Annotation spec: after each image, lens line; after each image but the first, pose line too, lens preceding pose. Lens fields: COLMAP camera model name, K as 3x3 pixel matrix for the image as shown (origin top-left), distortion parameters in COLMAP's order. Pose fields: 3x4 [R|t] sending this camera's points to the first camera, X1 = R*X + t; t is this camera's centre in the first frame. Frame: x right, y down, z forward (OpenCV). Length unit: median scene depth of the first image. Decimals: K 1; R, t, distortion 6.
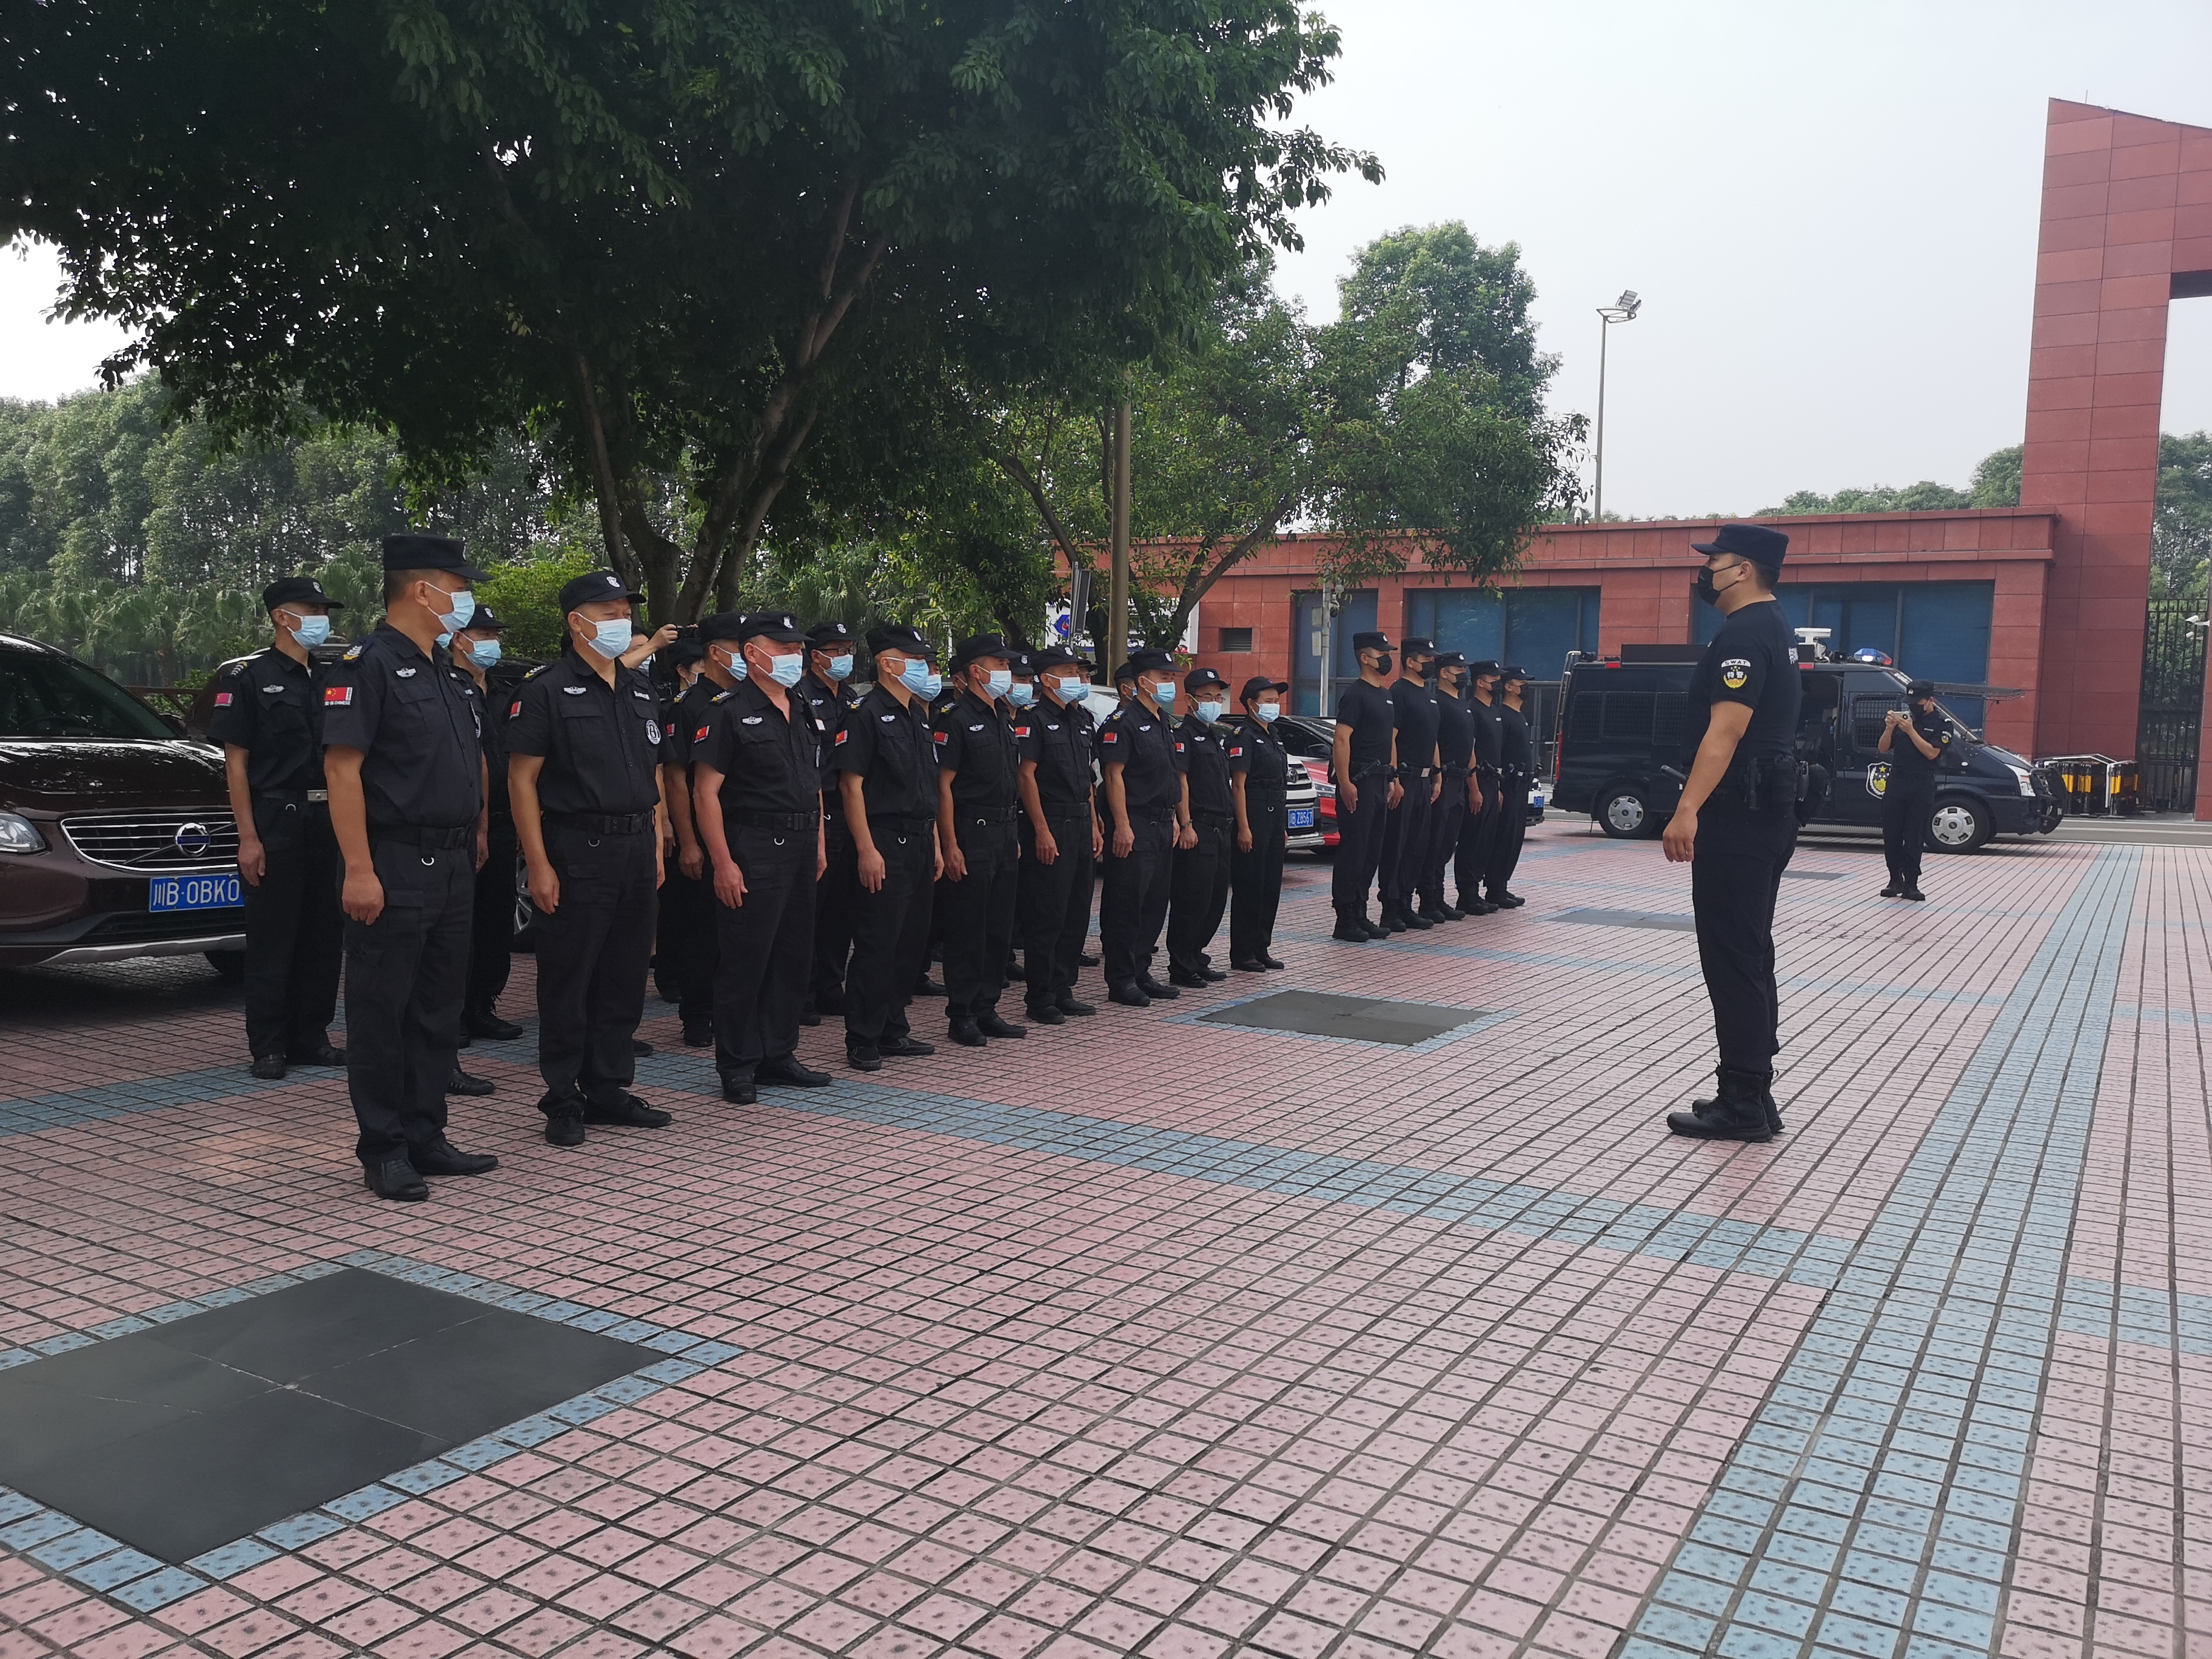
lens RADIAL K [[1699.2, 0, 1106.0], [0, 1699.2, 829.5], [0, 0, 1]] dist [0.006593, 0.002337]
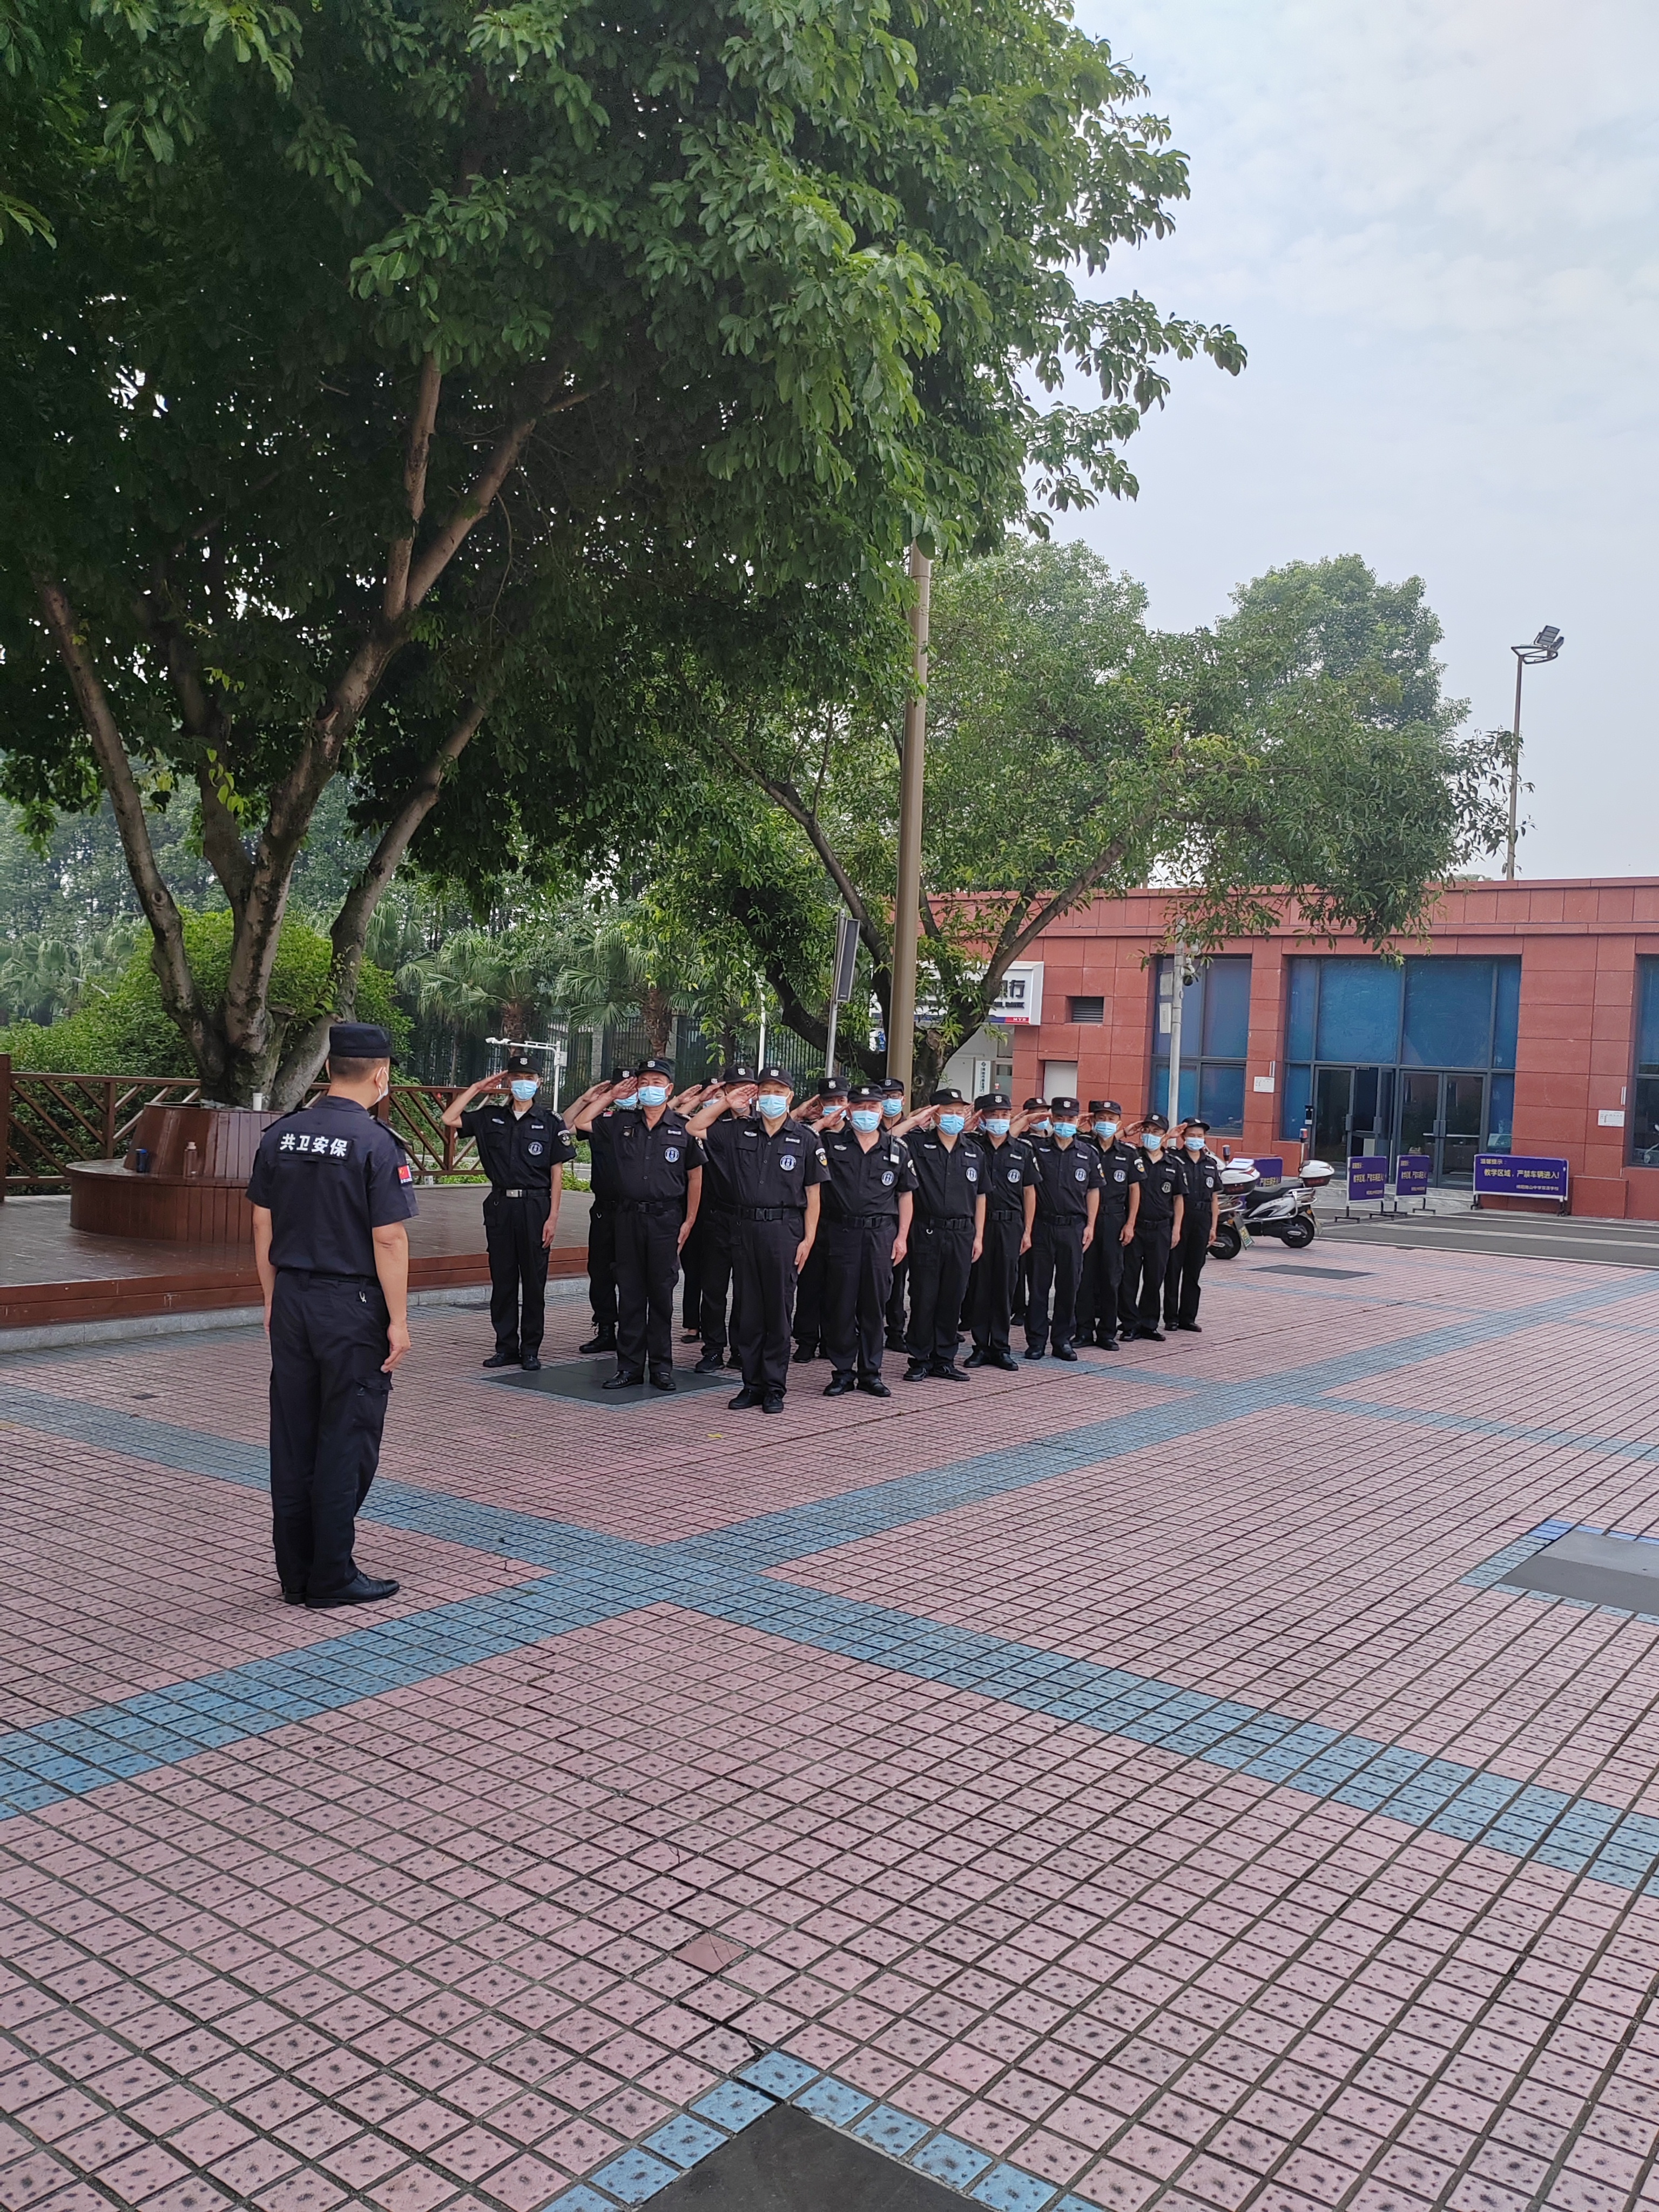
lens RADIAL K [[1711.9, 0, 794.8], [0, 1711.9, 1112.2], [0, 0, 1]] dist [-0.007937, 0.142844]
pose [[0.993999, 0.024099, -0.106702, 0.037591], [-0.029250, 0.998467, -0.046984, -0.021107], [0.105406, 0.049823, 0.993180, 0.175119]]
